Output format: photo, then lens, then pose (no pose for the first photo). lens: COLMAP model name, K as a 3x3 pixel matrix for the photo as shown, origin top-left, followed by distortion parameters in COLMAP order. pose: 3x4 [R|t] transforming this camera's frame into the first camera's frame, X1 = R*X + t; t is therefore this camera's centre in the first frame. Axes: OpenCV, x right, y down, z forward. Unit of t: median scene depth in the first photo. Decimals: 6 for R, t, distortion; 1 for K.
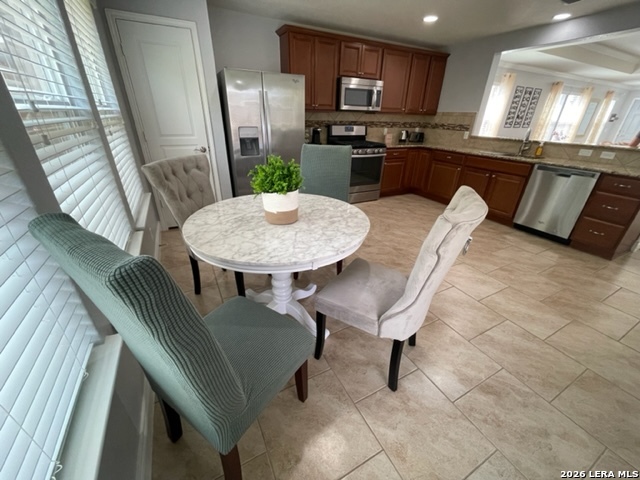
lens RADIAL K [[257.9, 0, 321.1], [0, 257.9, 240.9], [0, 0, 1]] dist [-0.001053, -0.000077]
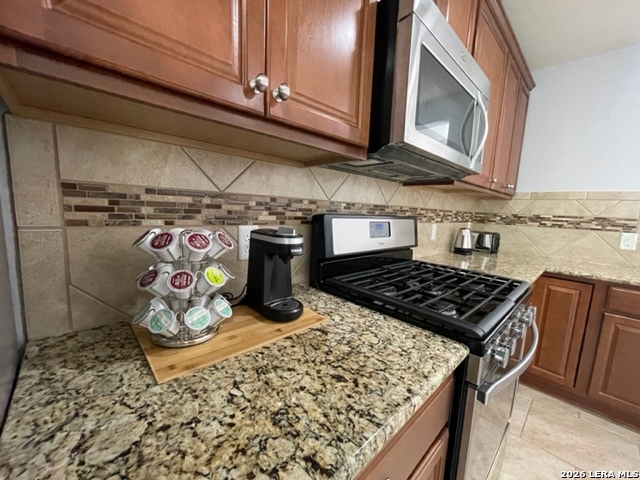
lens RADIAL K [[257.9, 0, 318.6], [0, 257.9, 241.4], [0, 0, 1]] dist [-0.001053, -0.000077]
pose [[0.962375, -0.015974, 0.271255, -0.031332], [0.100600, 0.948280, -0.301071, -0.324124], [-0.252416, 0.317032, 0.914208, 0.721386]]
